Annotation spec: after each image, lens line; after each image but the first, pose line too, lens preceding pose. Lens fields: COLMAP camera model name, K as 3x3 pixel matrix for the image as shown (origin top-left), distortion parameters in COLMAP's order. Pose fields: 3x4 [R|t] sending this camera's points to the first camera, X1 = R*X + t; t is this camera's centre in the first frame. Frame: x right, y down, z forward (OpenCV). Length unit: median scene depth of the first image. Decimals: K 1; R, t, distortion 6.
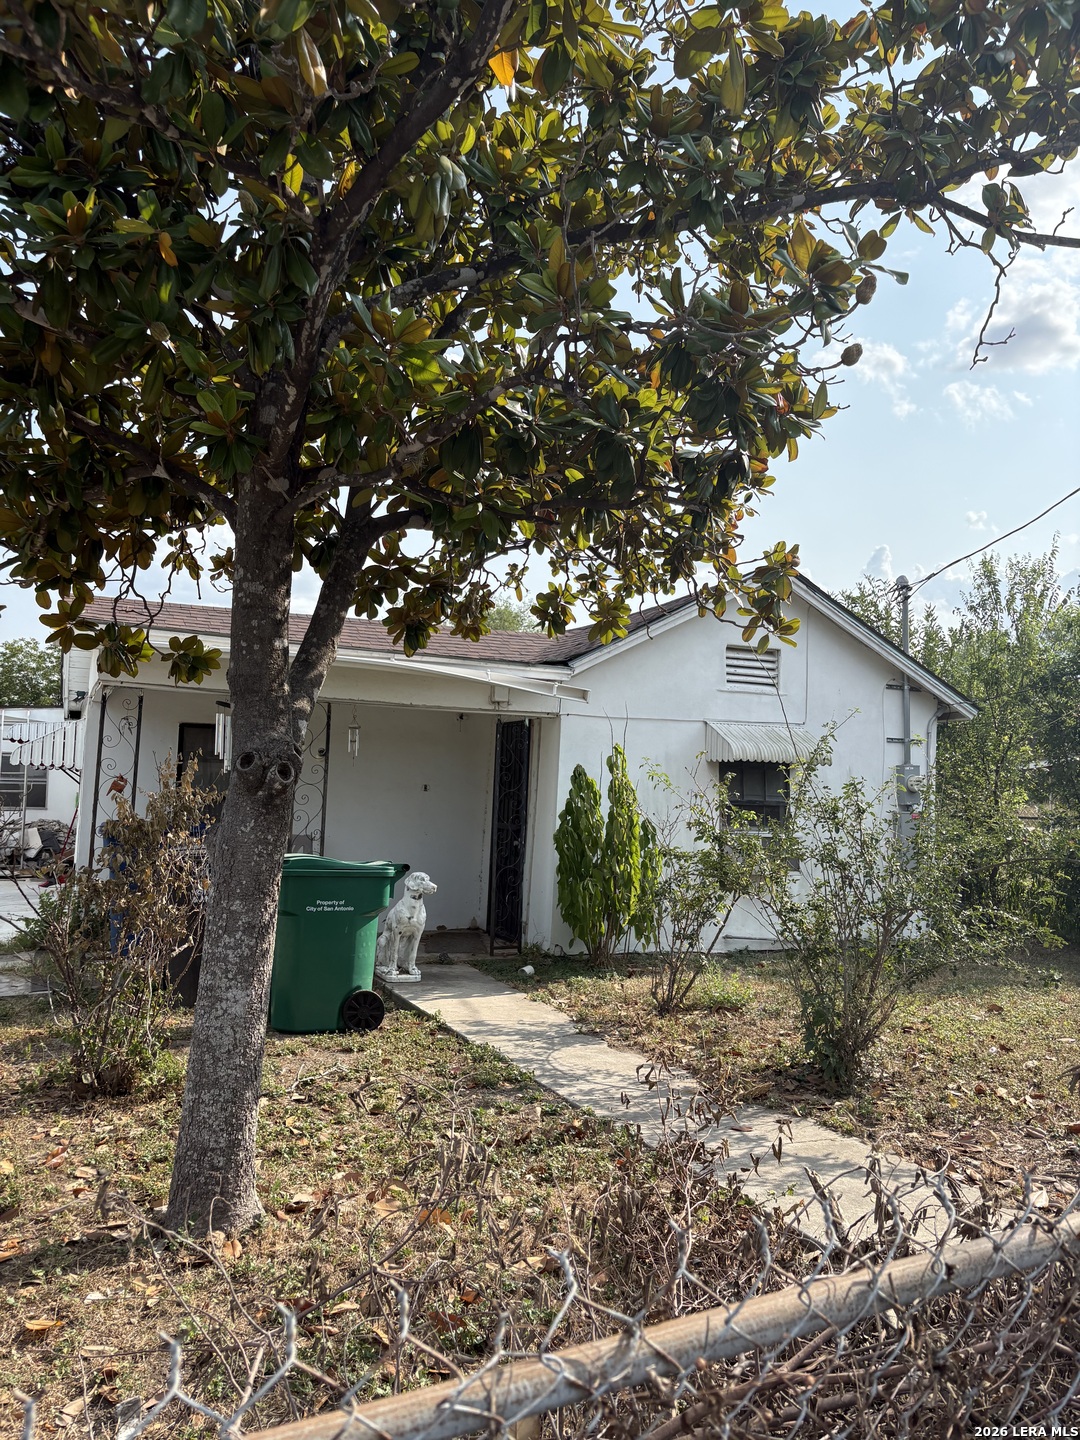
lens RADIAL K [[1081.4, 0, 541.7], [0, 1081.4, 701.1], [0, 0, 1]] dist [0.062926, -0.067259]
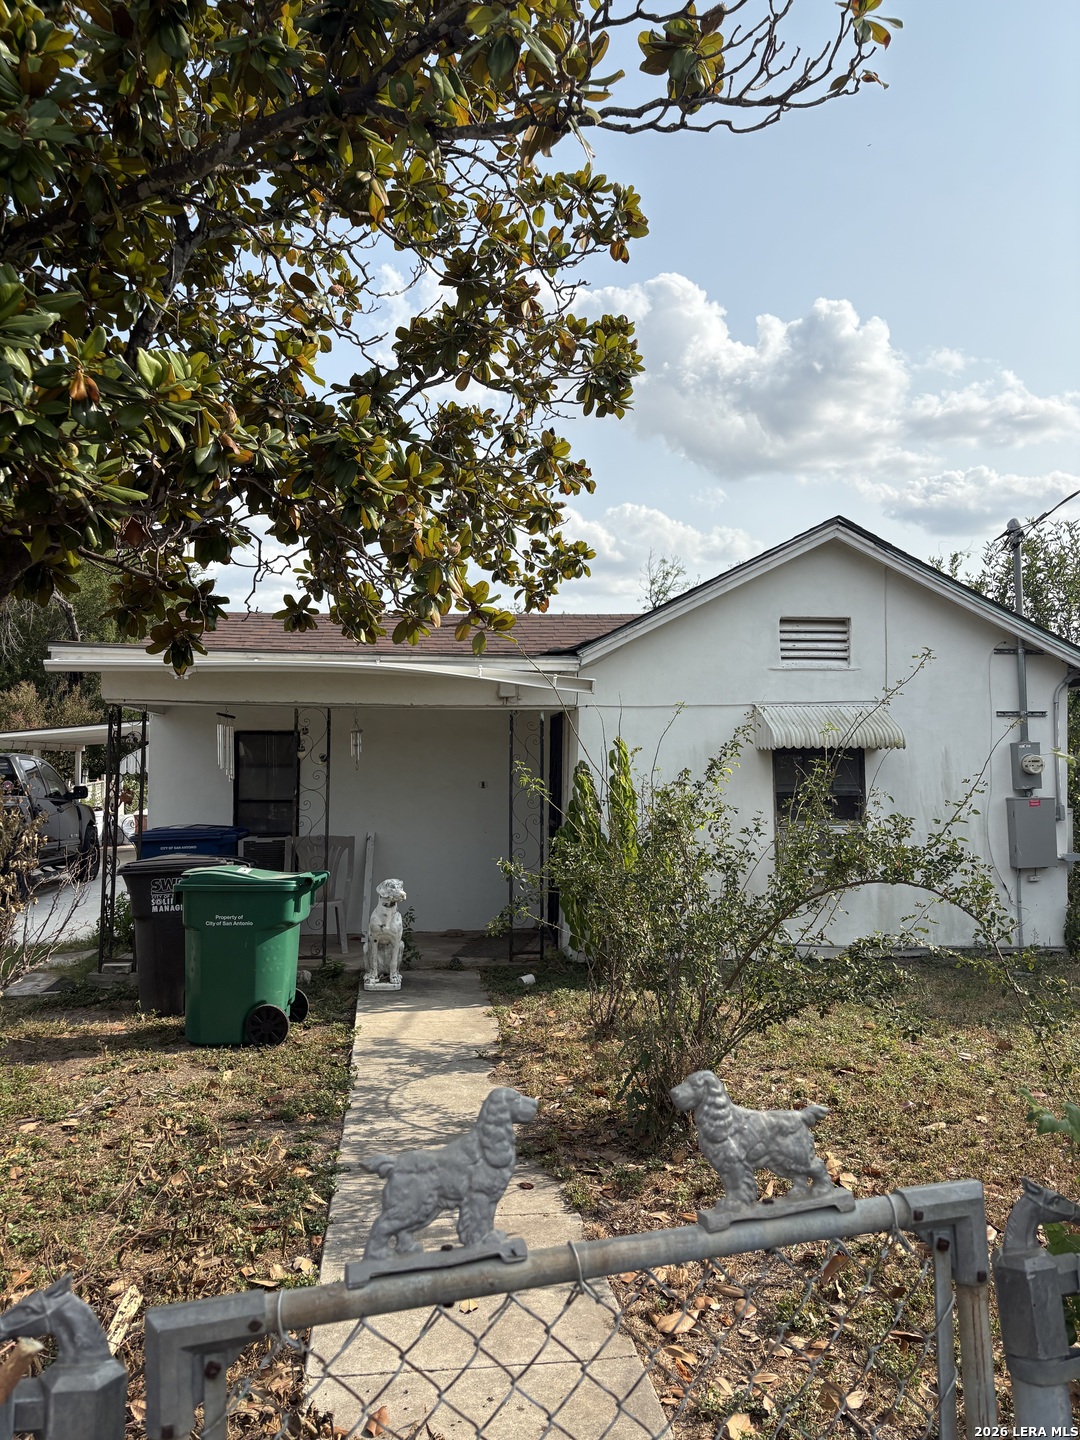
lens RADIAL K [[1081.4, 0, 541.7], [0, 1081.4, 701.1], [0, 0, 1]] dist [0.062926, -0.067259]
pose [[0.953650, -0.049004, -0.296901, 0.249867], [0.056018, 0.998315, 0.015159, -0.007876], [0.295657, -0.031088, 0.954788, 0.086905]]
